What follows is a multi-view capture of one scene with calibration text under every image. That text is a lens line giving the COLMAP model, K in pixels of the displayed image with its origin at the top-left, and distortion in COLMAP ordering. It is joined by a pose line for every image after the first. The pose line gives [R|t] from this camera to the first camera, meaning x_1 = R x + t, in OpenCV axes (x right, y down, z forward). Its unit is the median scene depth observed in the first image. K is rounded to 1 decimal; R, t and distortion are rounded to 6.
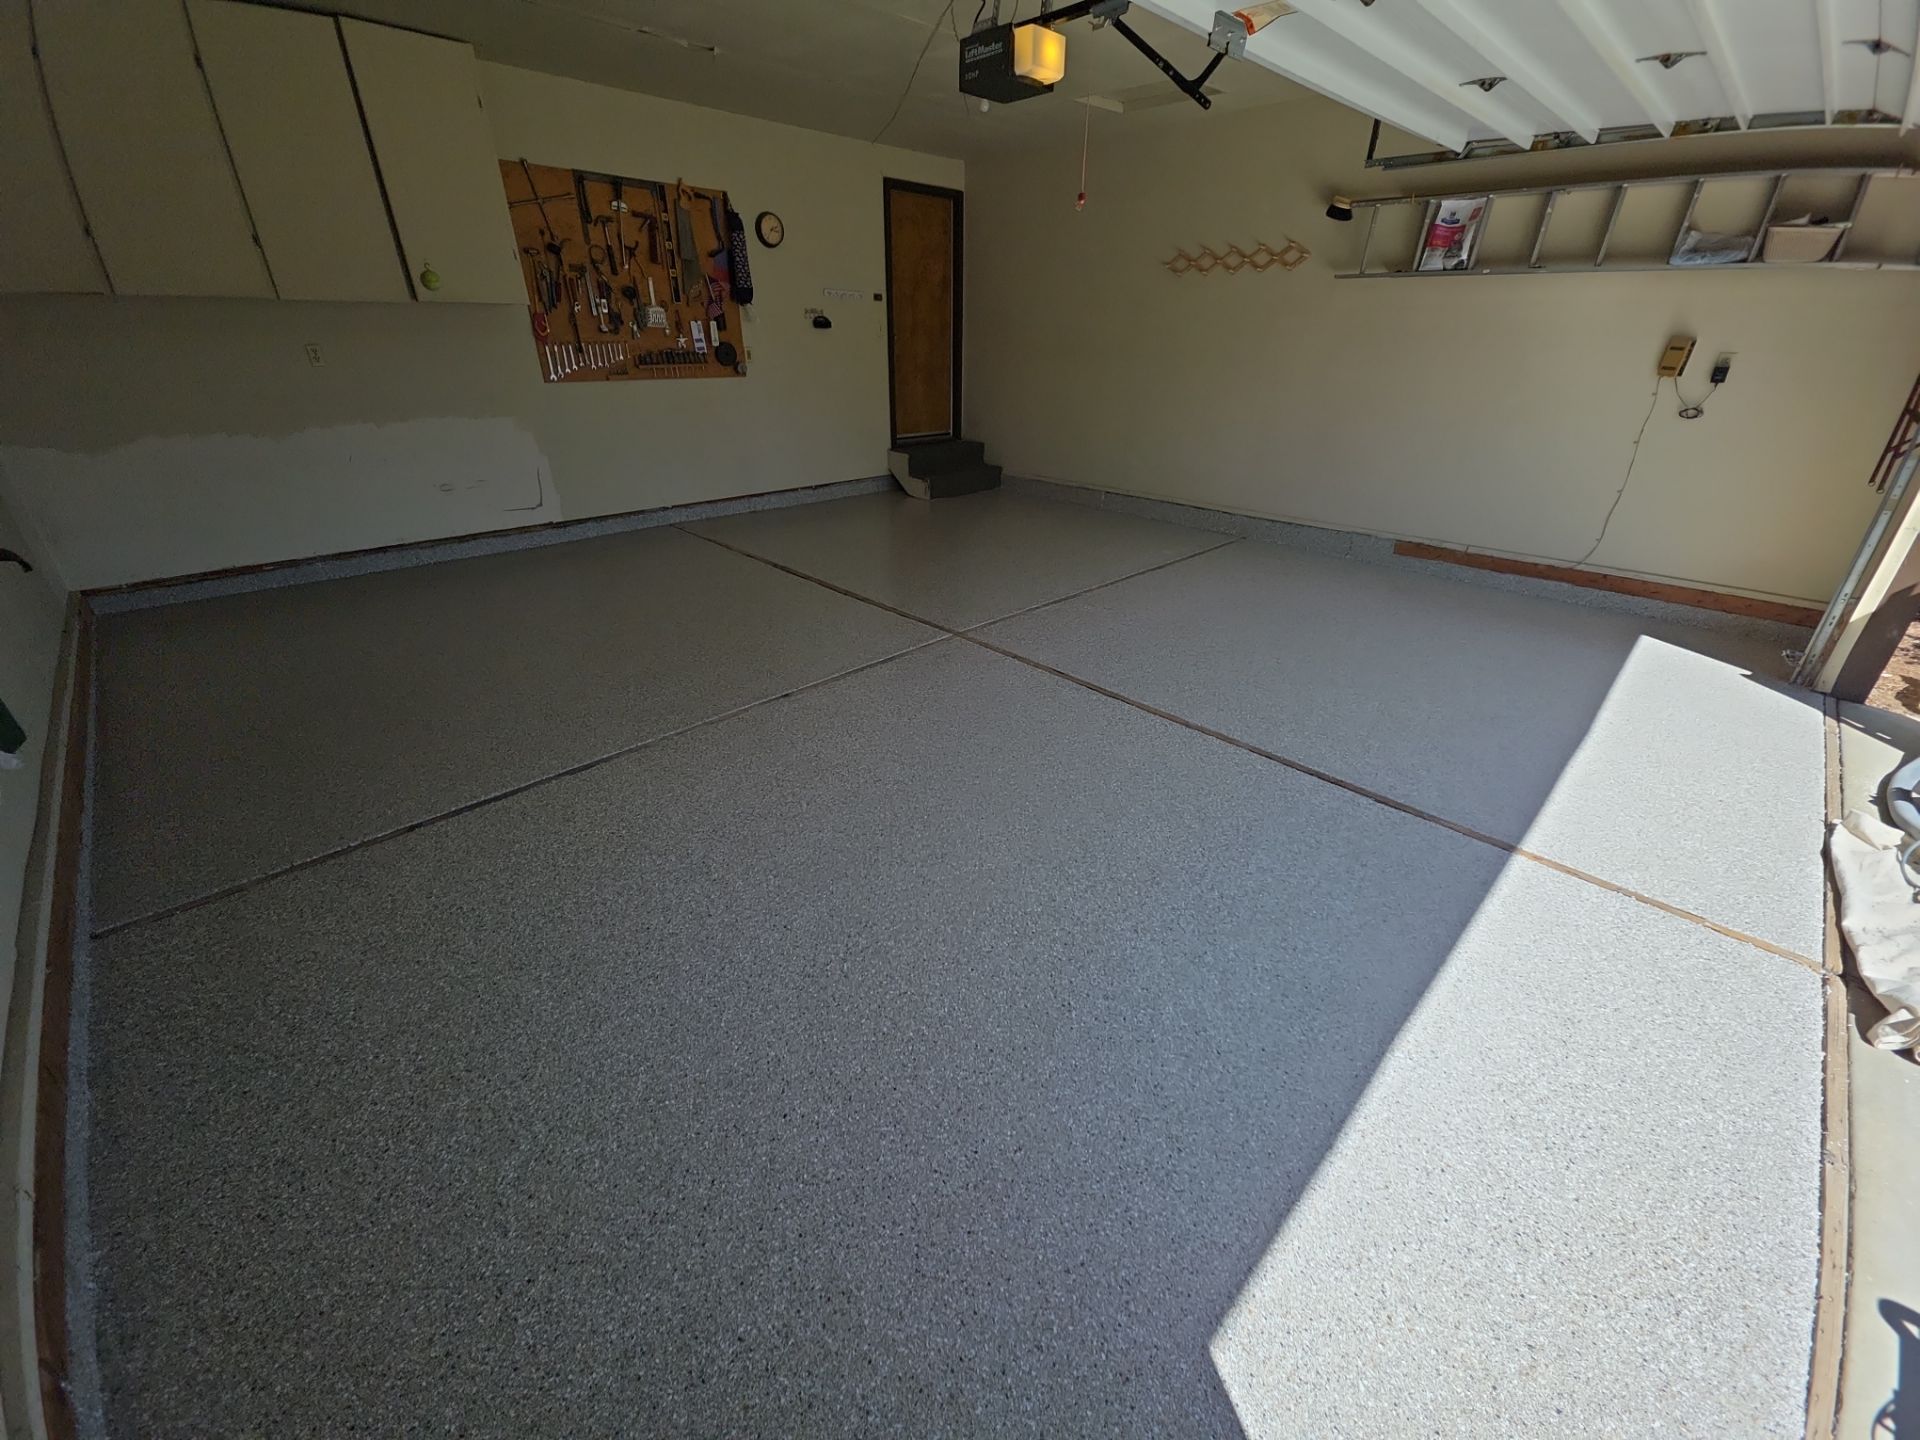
lens RADIAL K [[756.2, 0, 960.0], [0, 756.2, 720.0], [0, 0, 1]] dist [0.017965, -0.008503]
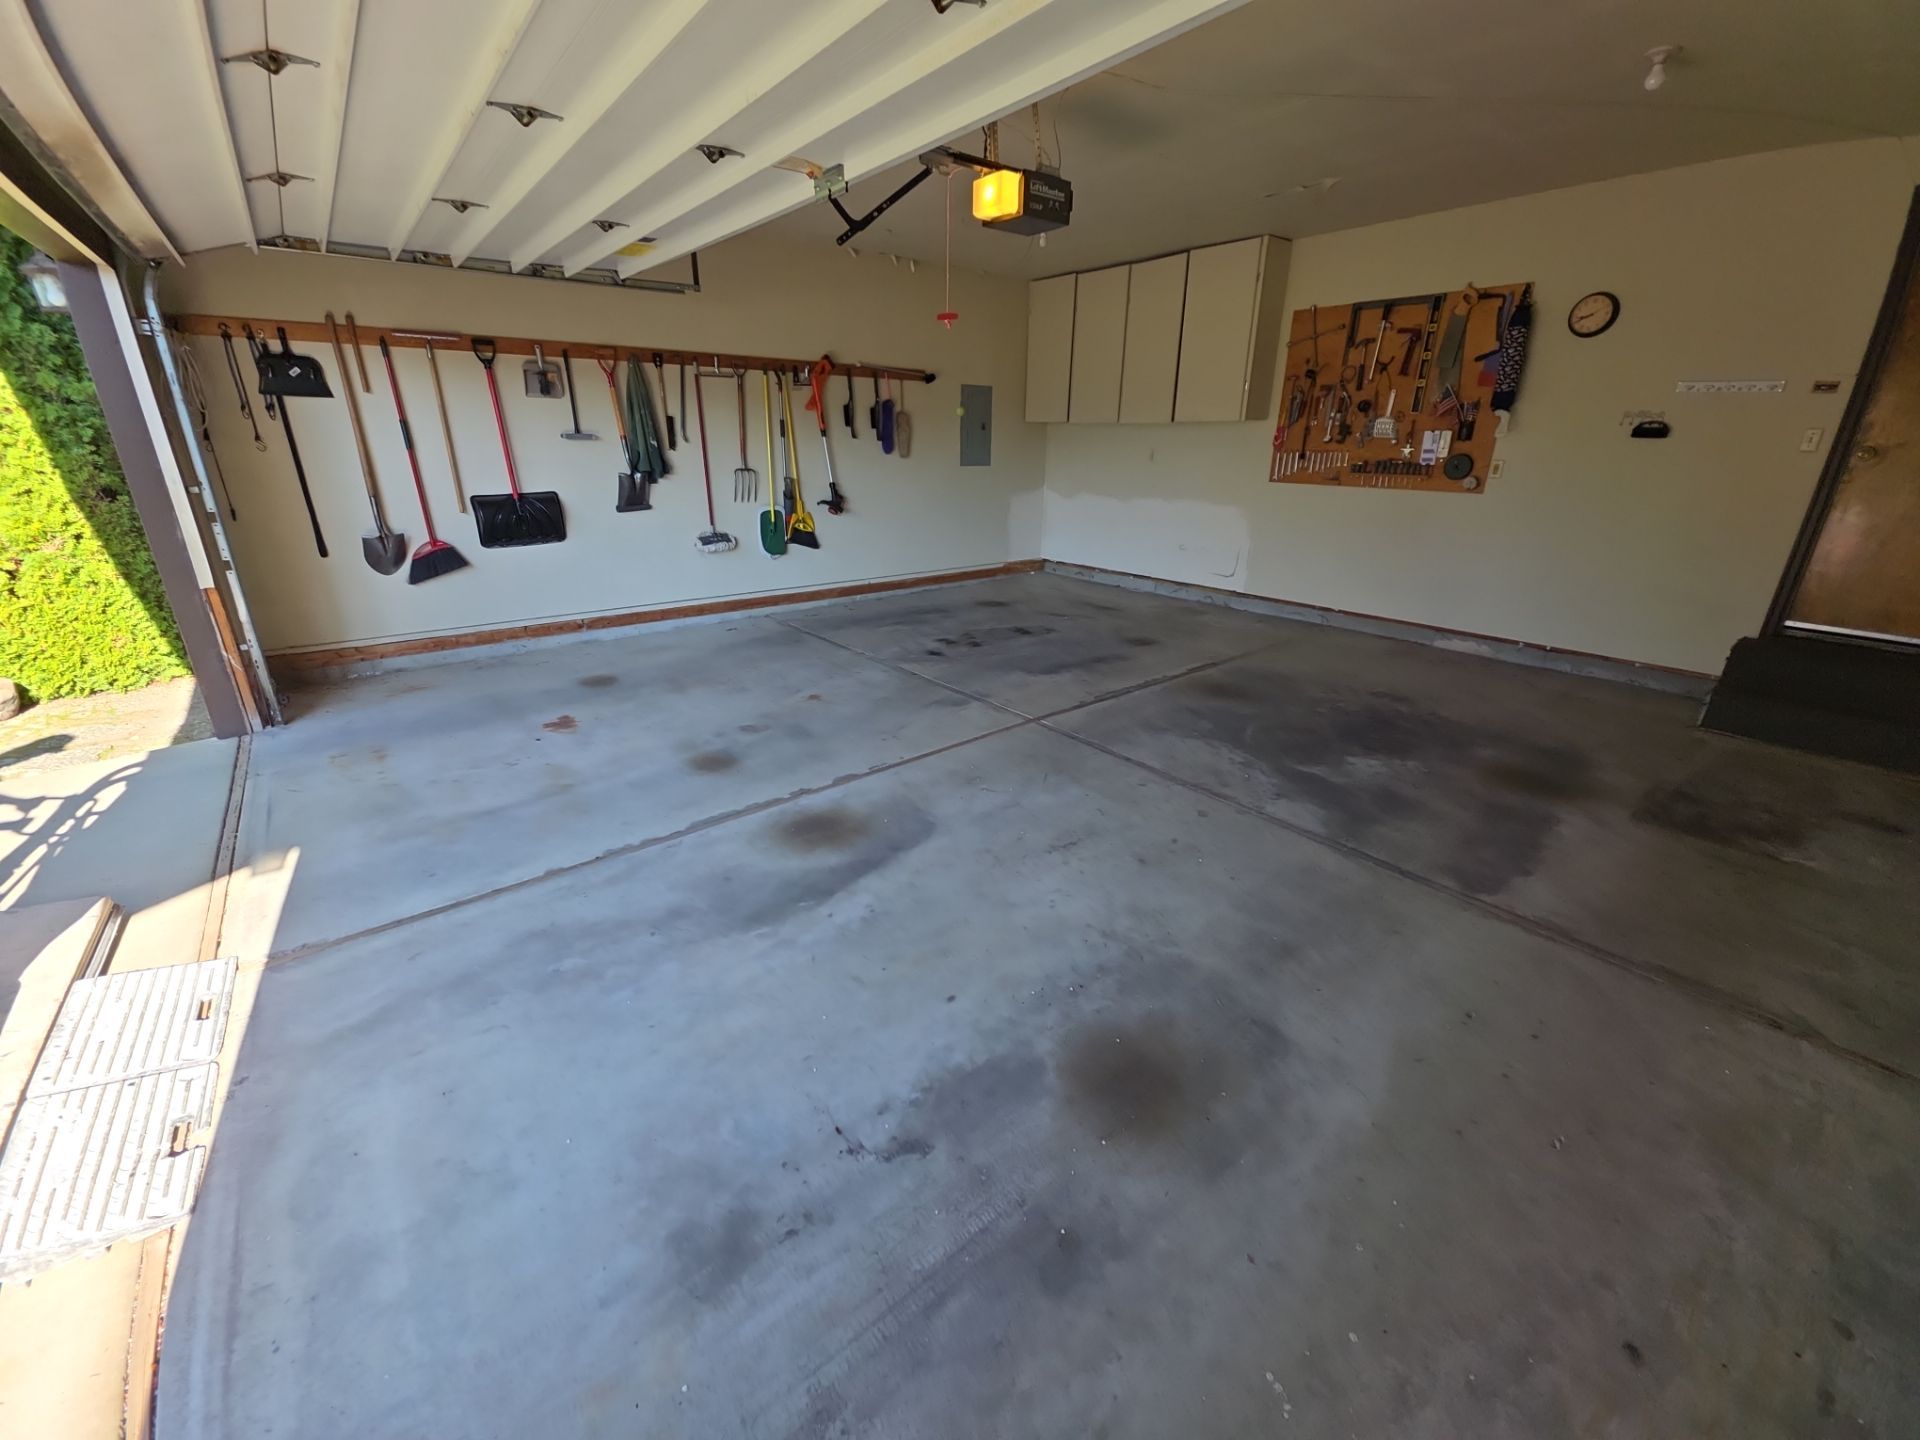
lens RADIAL K [[756.2, 0, 960.0], [0, 756.2, 720.0], [0, 0, 1]] dist [0.017965, -0.008503]
pose [[-0.100534, 0.343863, -0.933623, 0.737961], [-0.462502, 0.814673, 0.349856, -0.327764], [0.880900, 0.466975, 0.077135, 0.647792]]
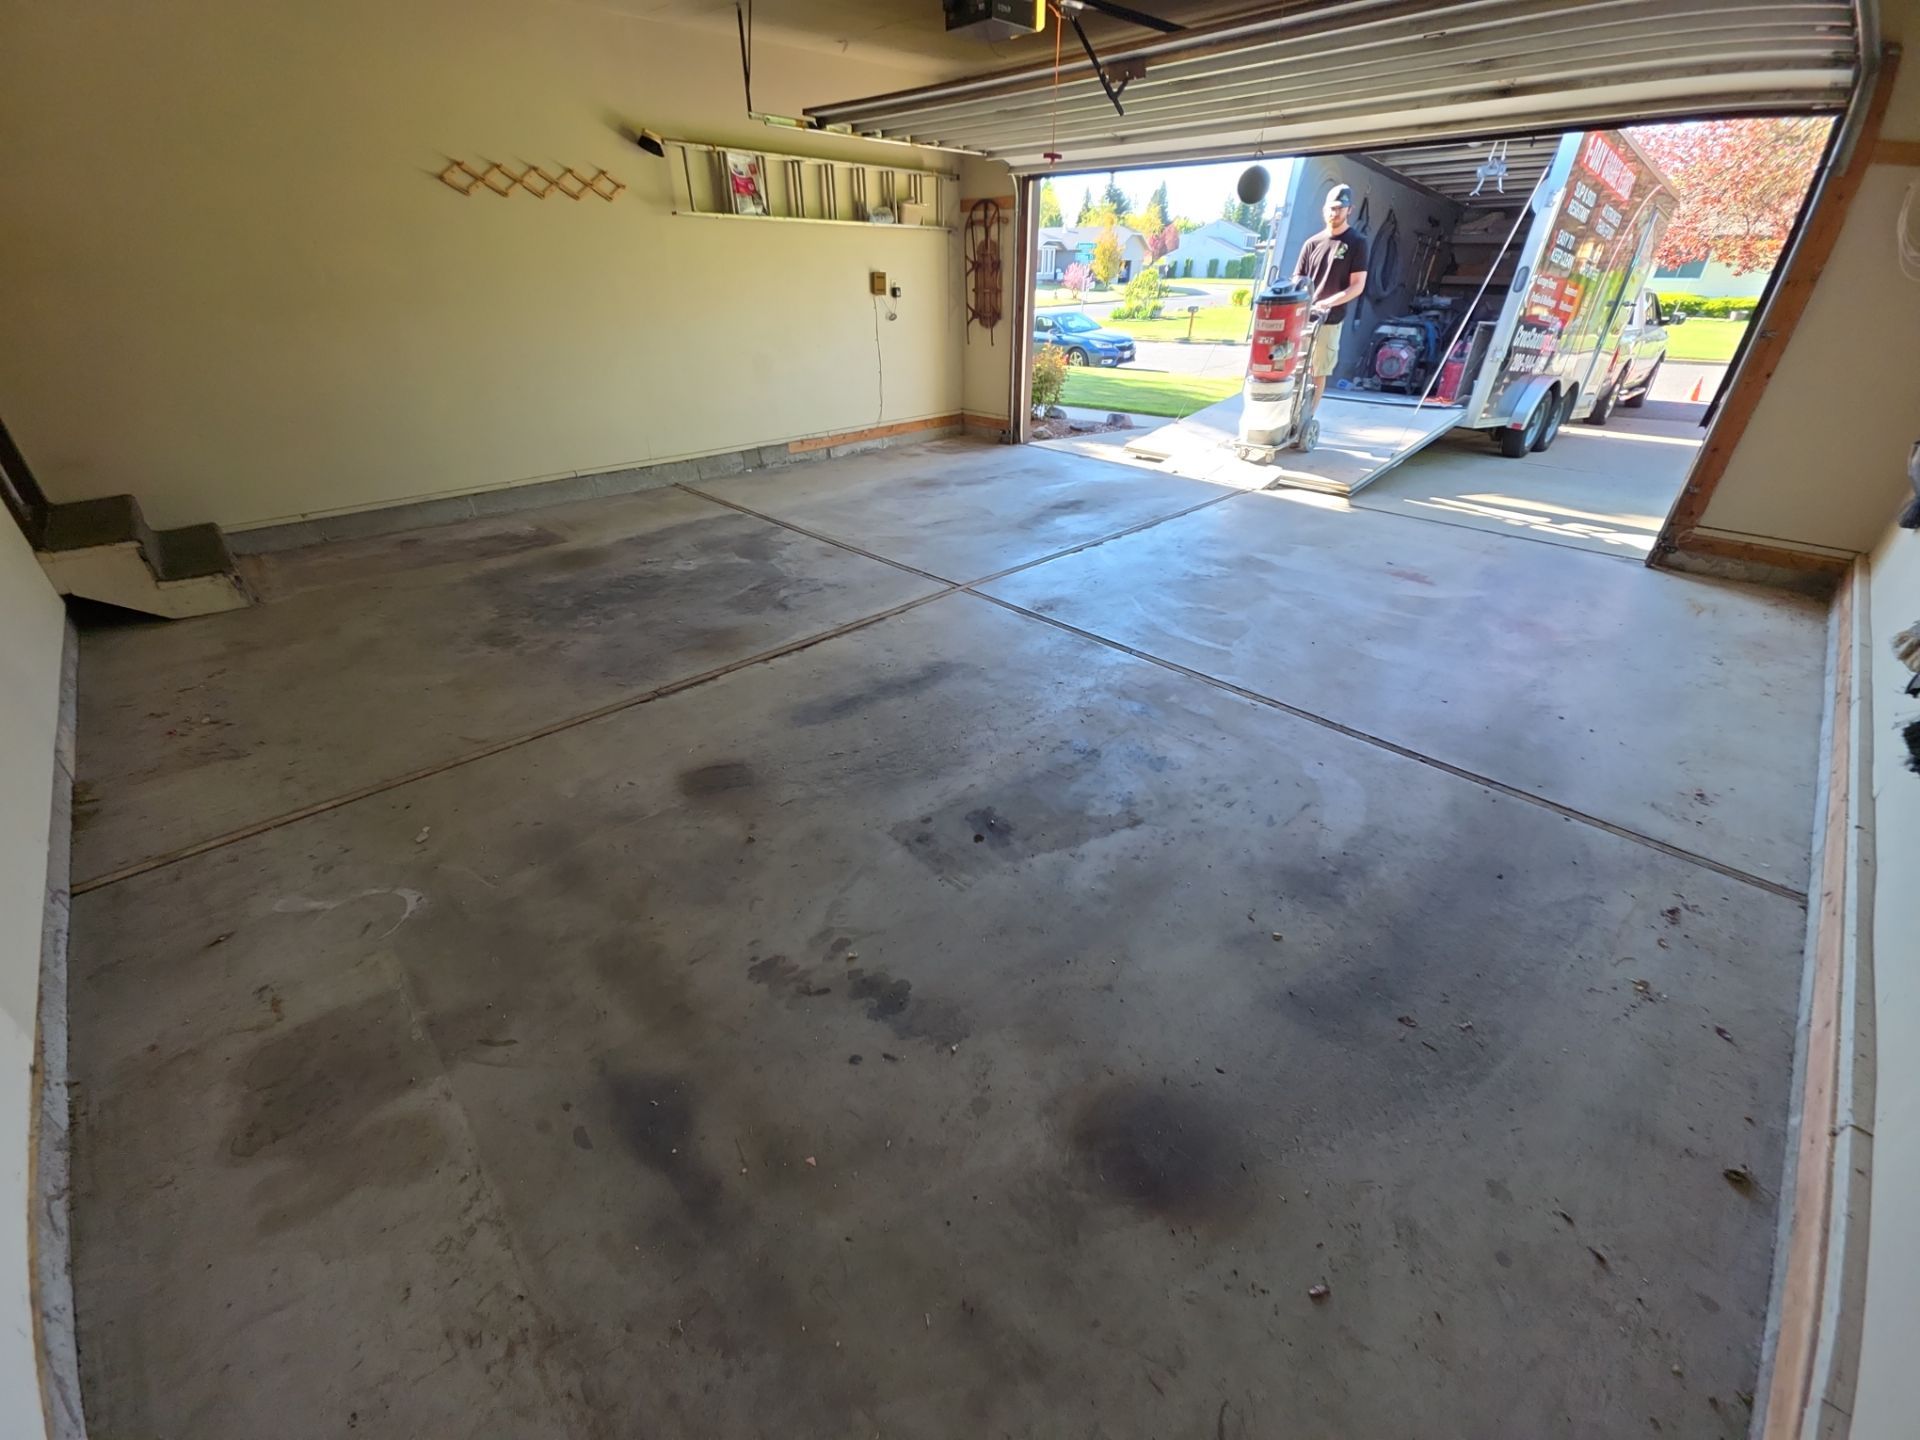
lens RADIAL K [[756.2, 0, 960.0], [0, 756.2, 720.0], [0, 0, 1]] dist [0.017965, -0.008503]
pose [[0.006518, -0.519593, 0.854389, -0.729153], [0.458571, 0.760824, 0.459194, -0.339197], [-0.888634, 0.388805, 0.243229, 0.640352]]
